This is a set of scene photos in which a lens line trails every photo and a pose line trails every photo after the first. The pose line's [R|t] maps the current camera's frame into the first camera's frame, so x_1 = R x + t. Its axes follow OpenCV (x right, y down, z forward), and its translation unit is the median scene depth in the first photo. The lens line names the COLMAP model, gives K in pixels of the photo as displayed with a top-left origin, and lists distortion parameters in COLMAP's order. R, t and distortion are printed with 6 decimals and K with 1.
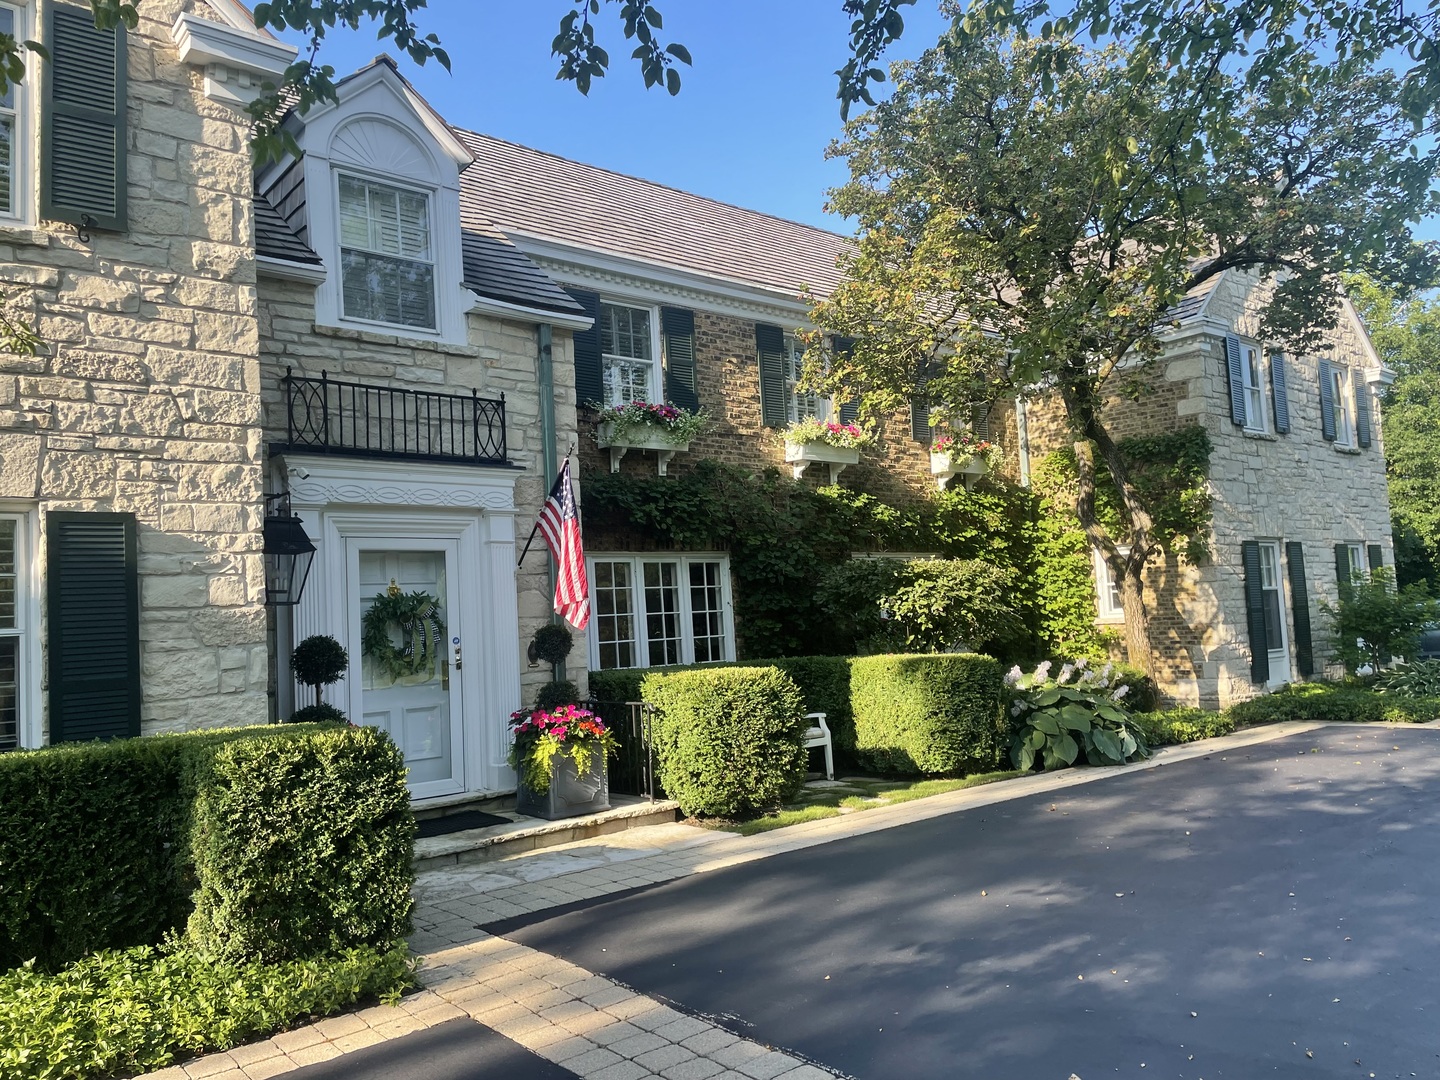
lens RADIAL K [[1099.5, 0, 726.4], [0, 1099.5, 543.2], [0, 0, 1]] dist [0.038915, -0.019447]
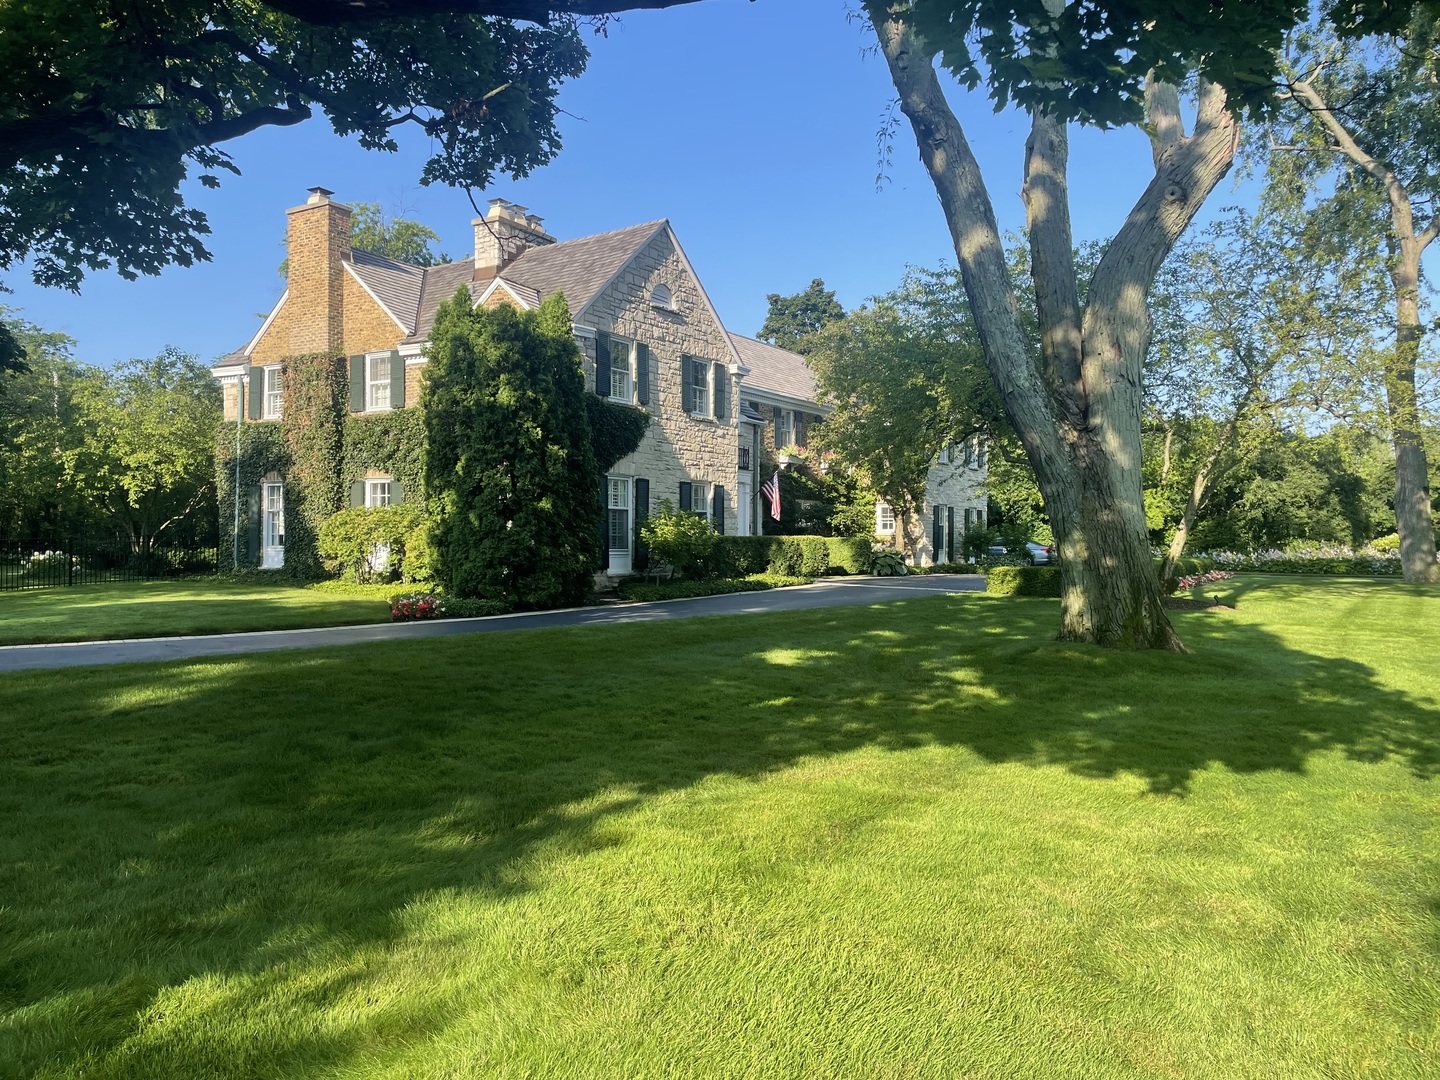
lens RADIAL K [[1099.5, 0, 720.3], [0, 1099.5, 547.4], [0, 0, 1]] dist [0.038915, -0.019447]
pose [[0.953208, 0.059290, 0.296446, -0.781666], [-0.080373, 0.994991, 0.059432, -0.017339], [-0.291437, -0.080477, 0.953199, -1.333324]]
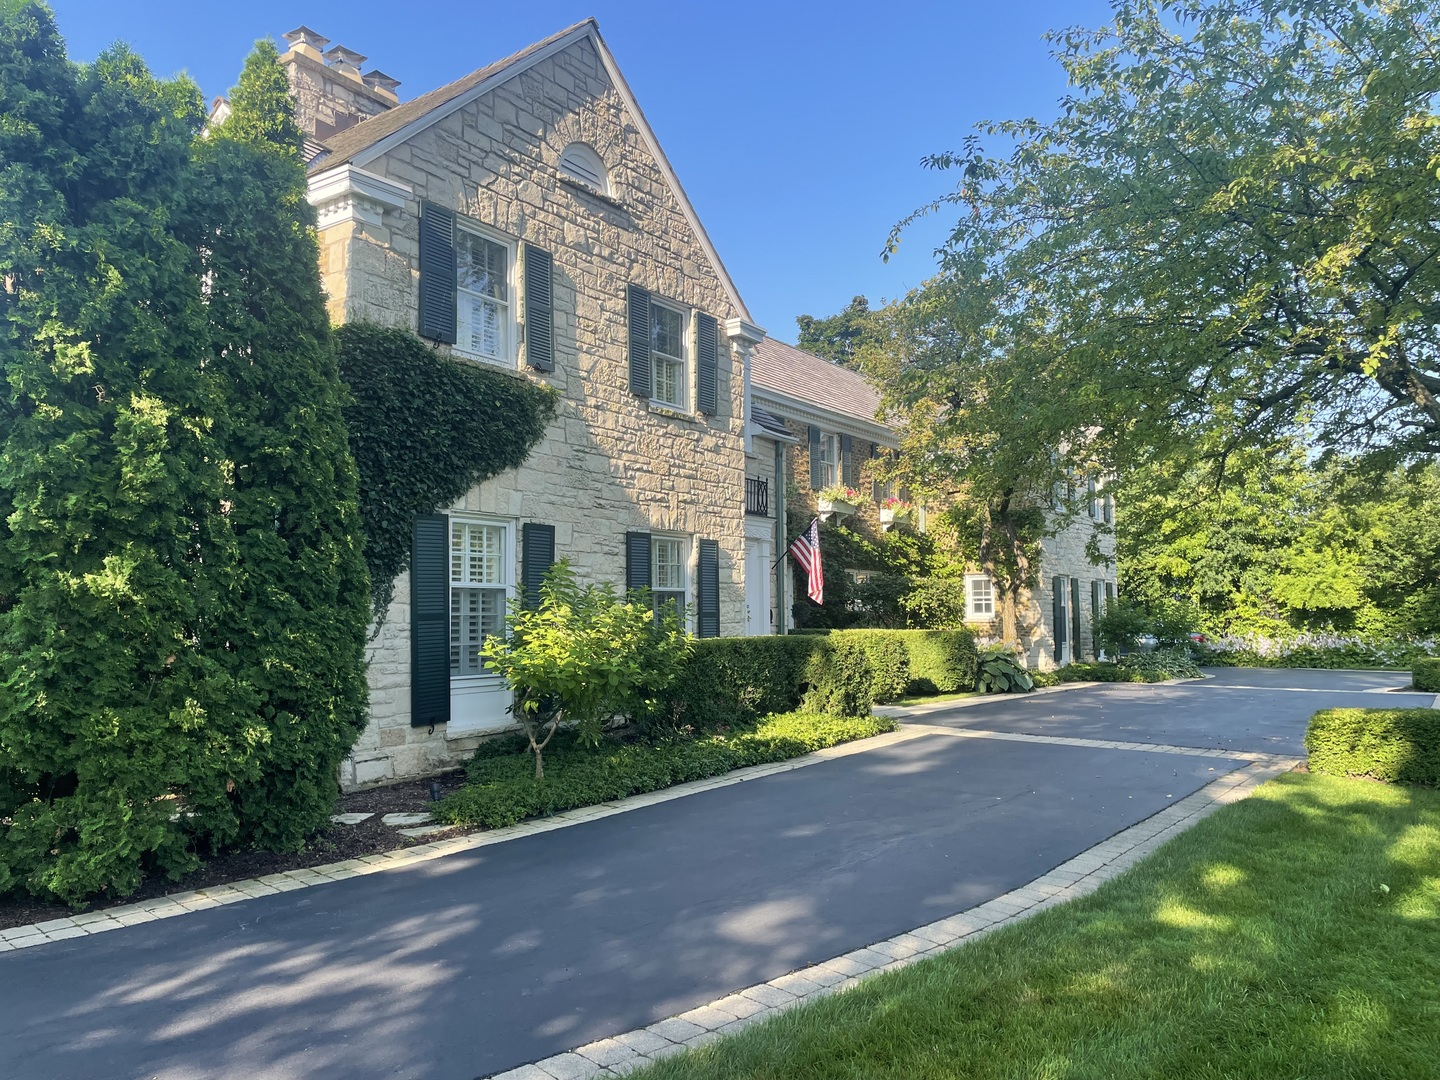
lens RADIAL K [[1099.5, 0, 704.6], [0, 1099.5, 525.1], [0, 0, 1]] dist [0.038915, -0.019447]
pose [[0.966339, 0.071848, 0.247038, -0.489143], [-0.067311, 0.997373, -0.026772, 0.001533], [-0.248312, 0.009242, 0.968636, -0.513650]]
